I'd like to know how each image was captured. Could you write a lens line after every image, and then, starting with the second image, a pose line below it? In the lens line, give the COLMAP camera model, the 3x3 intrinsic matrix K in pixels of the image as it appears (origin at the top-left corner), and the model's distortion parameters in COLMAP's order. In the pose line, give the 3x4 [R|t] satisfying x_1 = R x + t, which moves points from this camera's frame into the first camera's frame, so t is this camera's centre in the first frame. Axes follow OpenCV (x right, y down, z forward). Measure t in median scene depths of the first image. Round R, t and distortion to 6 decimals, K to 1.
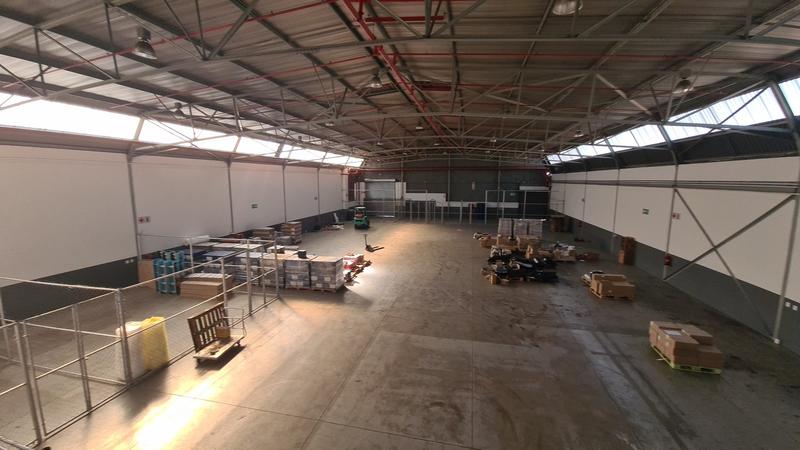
lens RADIAL K [[322.6, 0, 396.1], [0, 322.6, 223.4], [0, 0, 1]] dist [0.010348, -0.007779]
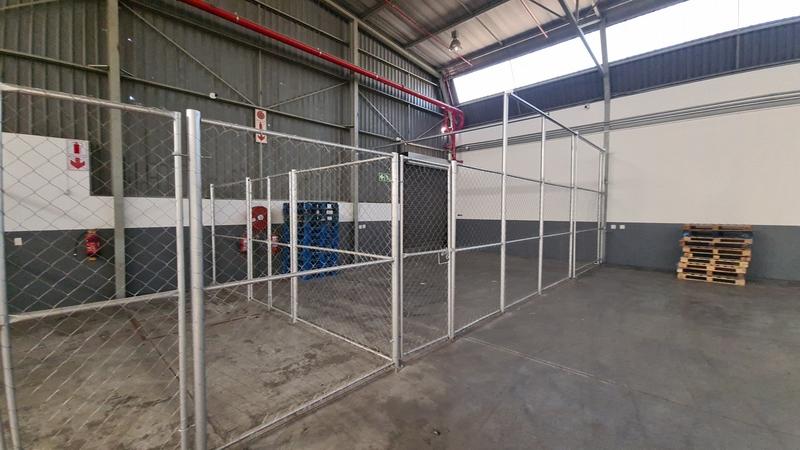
lens RADIAL K [[322.6, 0, 394.8], [0, 322.6, 221.8], [0, 0, 1]] dist [0.010348, -0.007779]
pose [[0.492902, -0.032922, 0.869462, 0.276689], [0.118796, 0.992472, -0.029766, -0.103506], [-0.861937, 0.117960, 0.493103, 2.418166]]
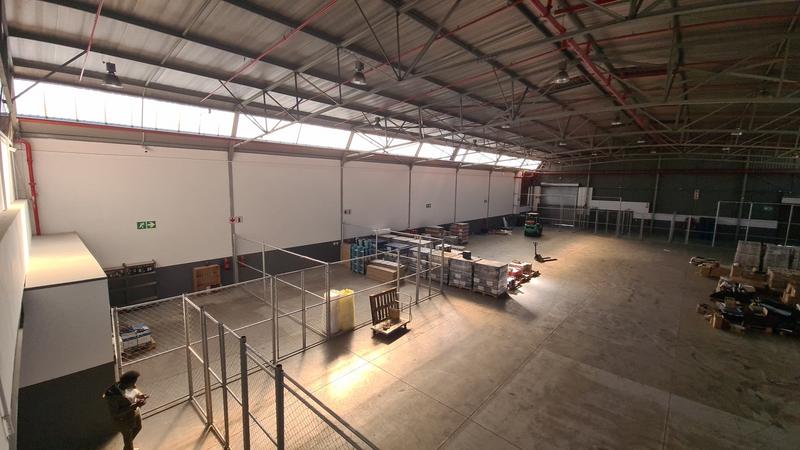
lens RADIAL K [[322.6, 0, 395.8], [0, 322.6, 223.7], [0, 0, 1]] dist [0.010348, -0.007779]
pose [[0.869526, 0.079981, -0.487369, 0.005145], [-0.083690, 0.996391, 0.014203, 0.000468], [0.486745, 0.028438, 0.873081, -0.009441]]
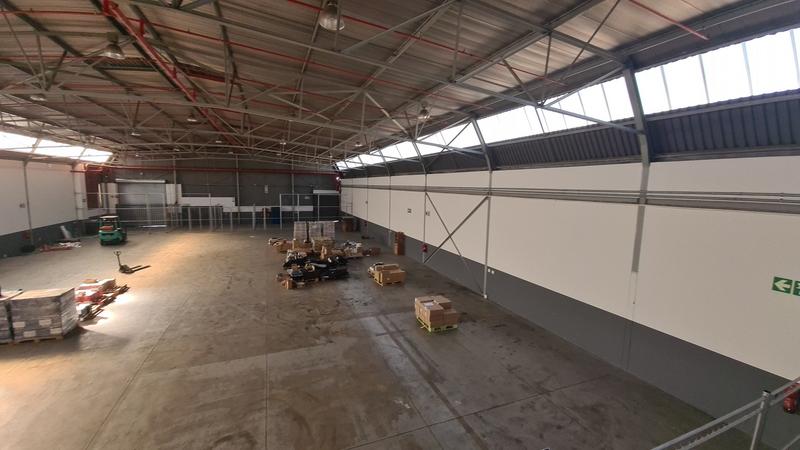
lens RADIAL K [[322.6, 0, 396.3], [0, 322.6, 223.0], [0, 0, 1]] dist [0.010348, -0.007779]
pose [[0.821084, -0.050607, 0.568560, 0.021499], [0.057897, 0.998309, 0.005246, 0.000792], [-0.567864, 0.028611, 0.822625, 0.004533]]
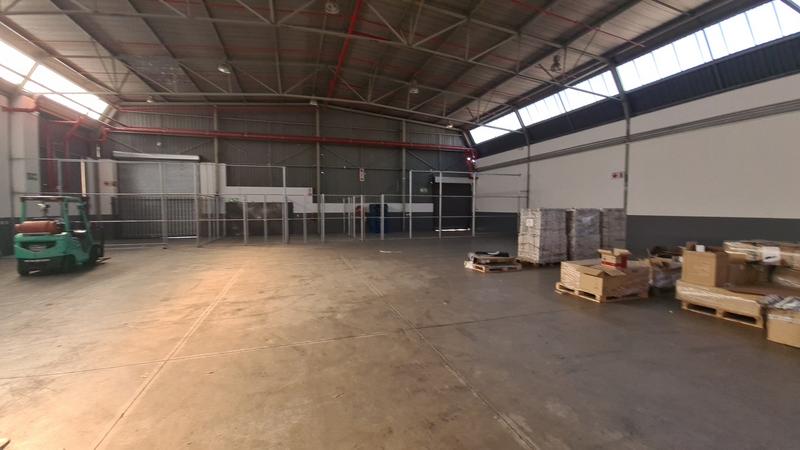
lens RADIAL K [[322.6, 0, 396.4], [0, 322.6, 220.0], [0, 0, 1]] dist [0.010348, -0.007779]
pose [[0.857985, -0.021208, 0.513237, 0.000585], [0.070264, 0.994601, -0.076363, 0.029214], [-0.508846, 0.101580, 0.854843, 1.451021]]
